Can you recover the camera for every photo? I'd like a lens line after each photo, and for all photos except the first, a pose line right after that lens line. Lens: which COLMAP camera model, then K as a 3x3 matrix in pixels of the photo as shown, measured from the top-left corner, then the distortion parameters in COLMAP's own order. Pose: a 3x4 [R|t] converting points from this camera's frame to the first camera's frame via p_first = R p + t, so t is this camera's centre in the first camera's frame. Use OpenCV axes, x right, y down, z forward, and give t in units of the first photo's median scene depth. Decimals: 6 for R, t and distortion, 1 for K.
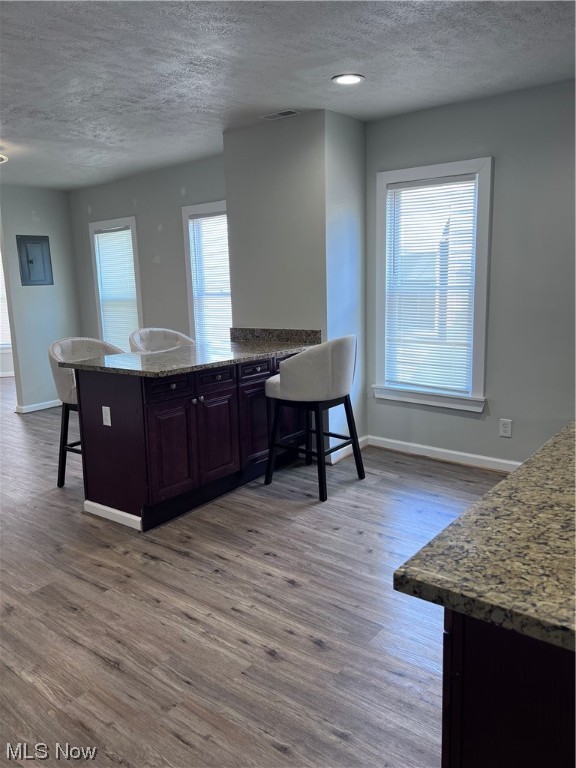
lens RADIAL K [[572.7, 0, 288.5], [0, 572.7, 384.7], [0, 0, 1]] dist [0.023175, -0.020119]
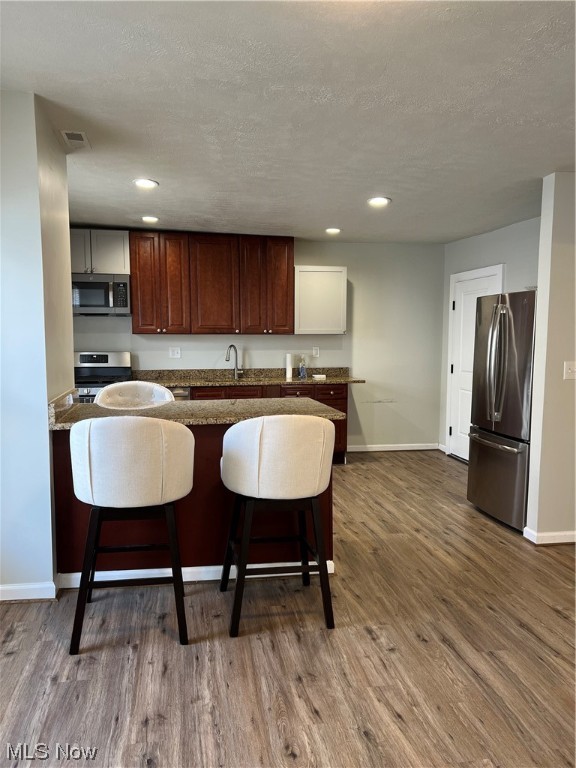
lens RADIAL K [[572.7, 0, 287.6], [0, 572.7, 390.3], [0, 0, 1]] dist [0.023175, -0.020119]
pose [[-0.752911, -0.048530, 0.656330, -0.952656], [0.128052, 0.967415, 0.218428, -0.301482], [-0.645544, 0.248501, -0.722163, 1.752486]]
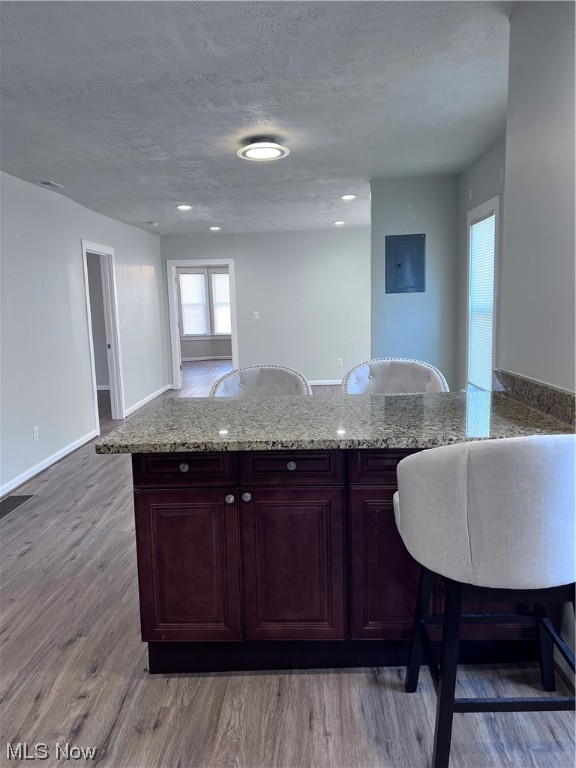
lens RADIAL K [[572.7, 0, 285.8], [0, 572.7, 383.1], [0, 0, 1]] dist [0.023175, -0.020119]
pose [[0.575178, 0.120820, -0.809056, 0.325222], [-0.123816, 0.990496, 0.059891, -0.130114], [0.808603, 0.065726, 0.584671, 0.694637]]
